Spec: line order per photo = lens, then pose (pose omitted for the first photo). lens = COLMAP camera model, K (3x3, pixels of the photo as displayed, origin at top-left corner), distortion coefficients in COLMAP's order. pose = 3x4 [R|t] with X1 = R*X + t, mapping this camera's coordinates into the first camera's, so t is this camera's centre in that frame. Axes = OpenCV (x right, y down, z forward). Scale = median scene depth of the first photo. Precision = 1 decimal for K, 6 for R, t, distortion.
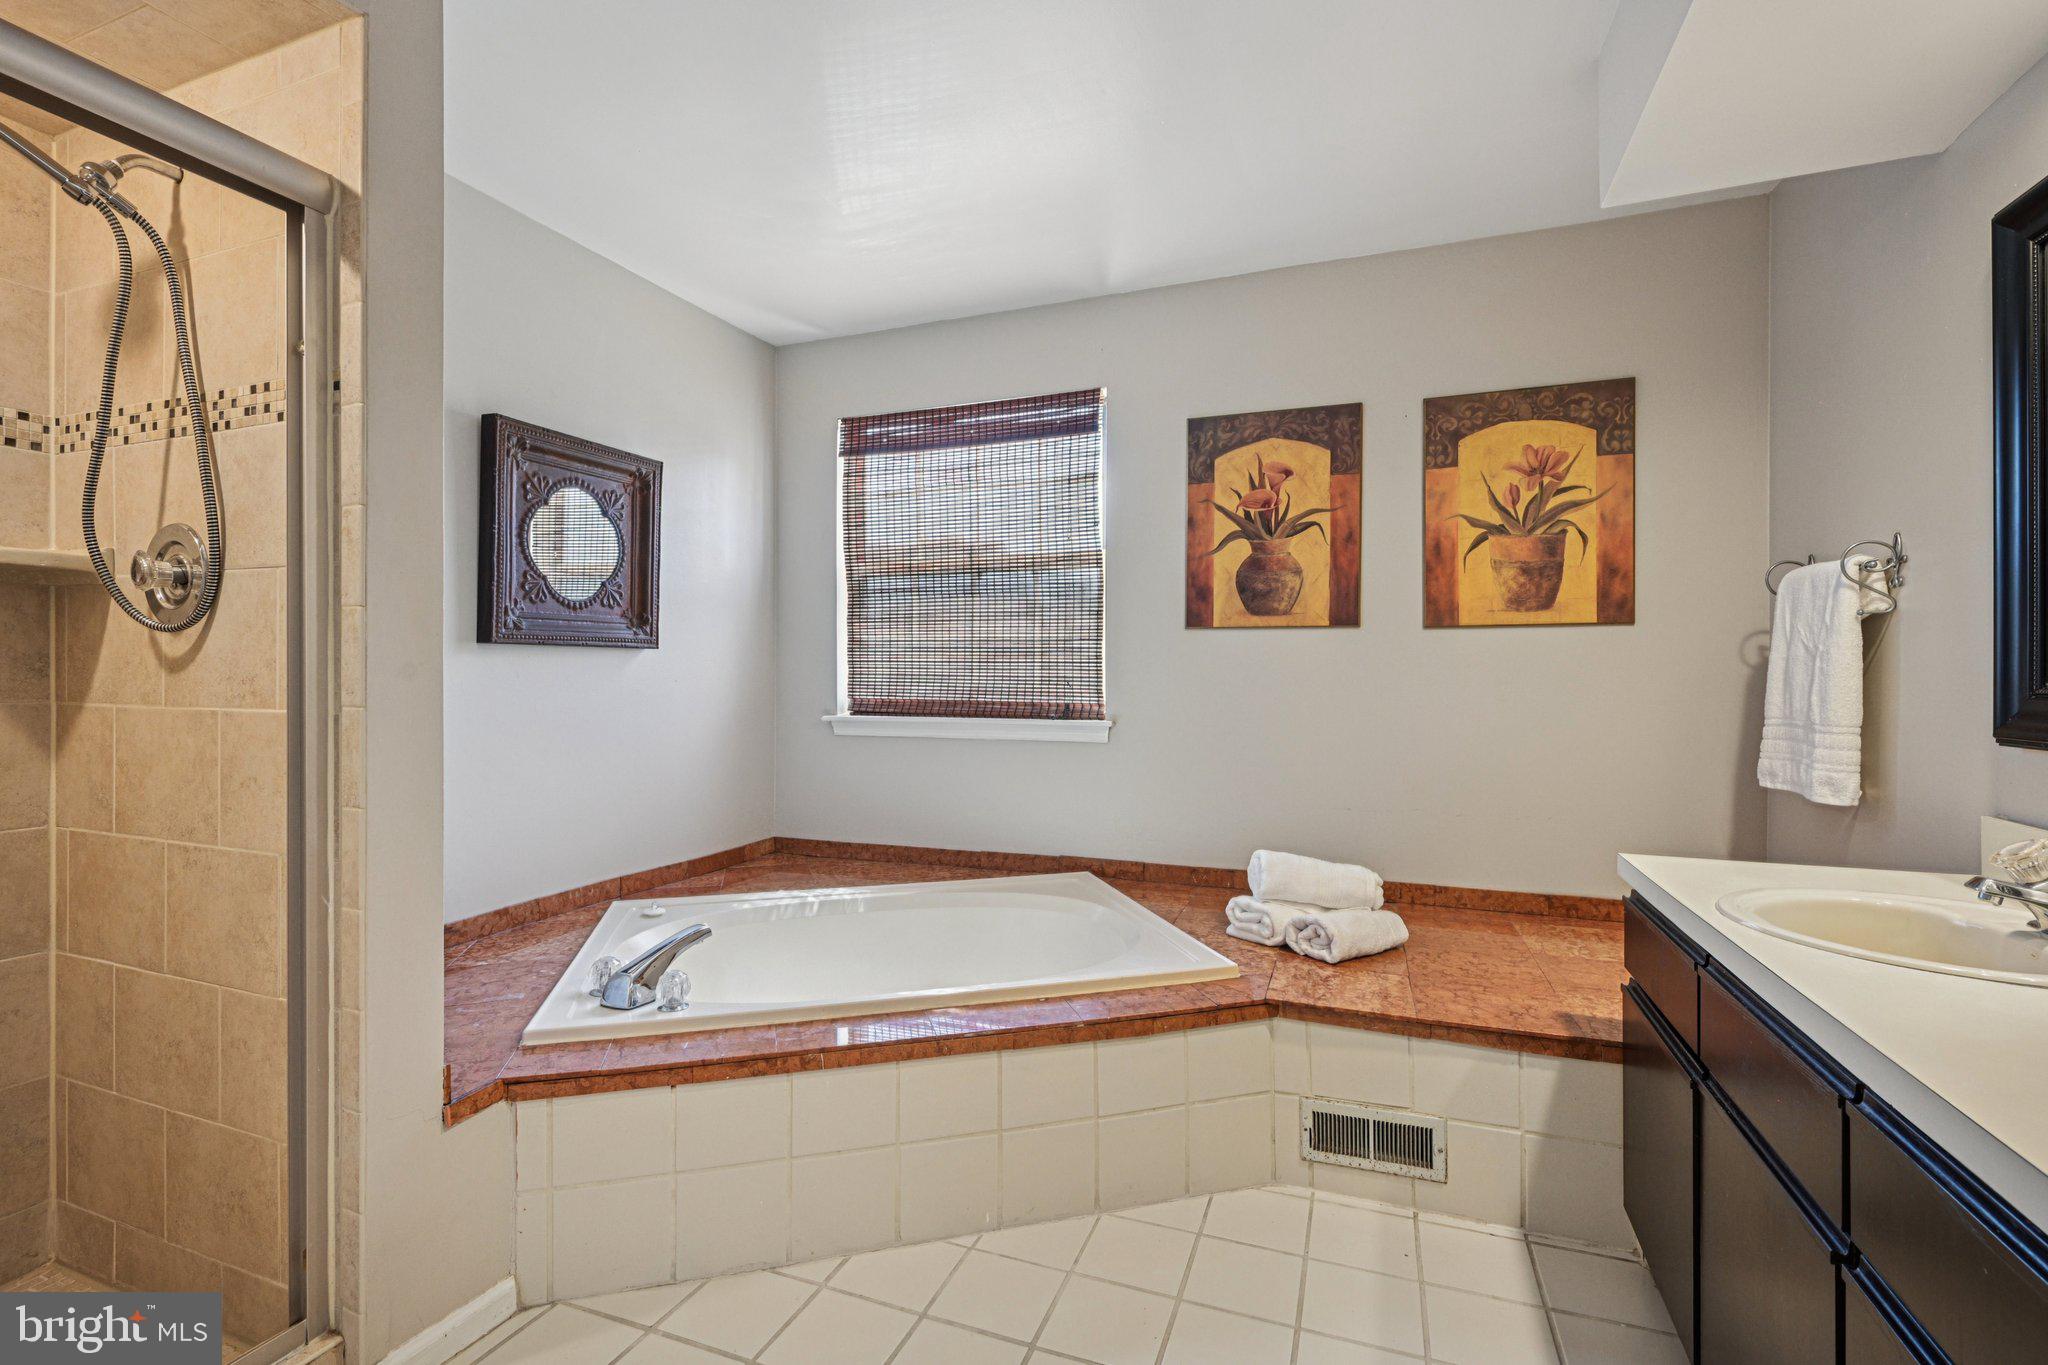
lens RADIAL K [[923.4, 0, 1019.2], [0, 923.4, 681.8], [0, 0, 1]] dist [-0.003470, -0.000578]
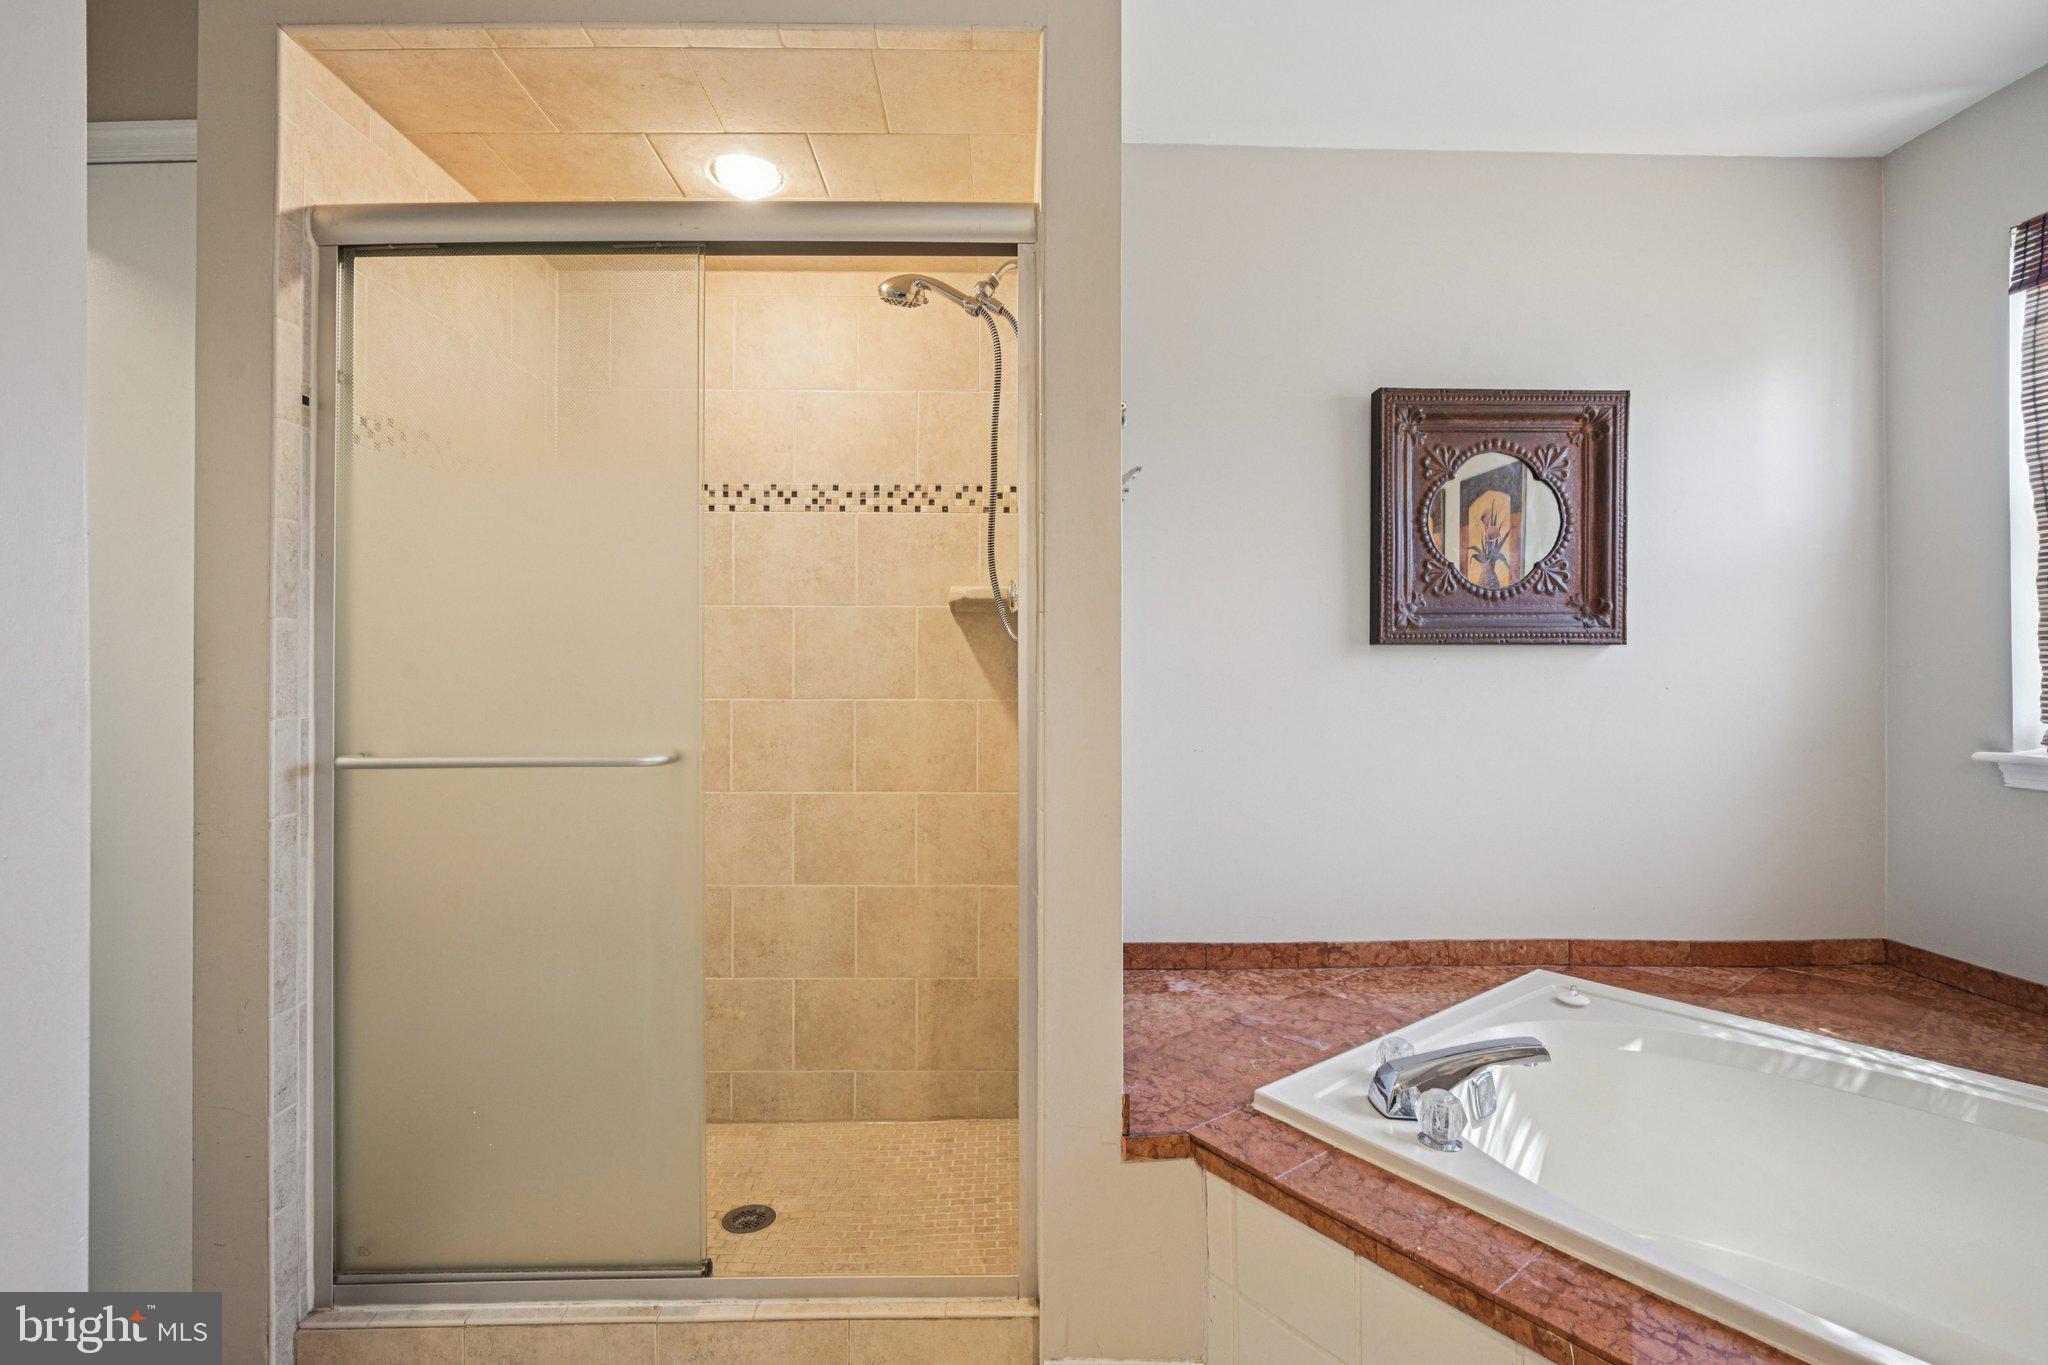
lens RADIAL K [[923.4, 0, 1019.2], [0, 923.4, 681.8], [0, 0, 1]] dist [-0.003470, -0.000578]
pose [[0.385604, 0.005002, -0.922651, 0.119268], [-0.009302, 0.999956, 0.001534, -0.003138], [0.922617, 0.007991, 0.385634, 0.309602]]
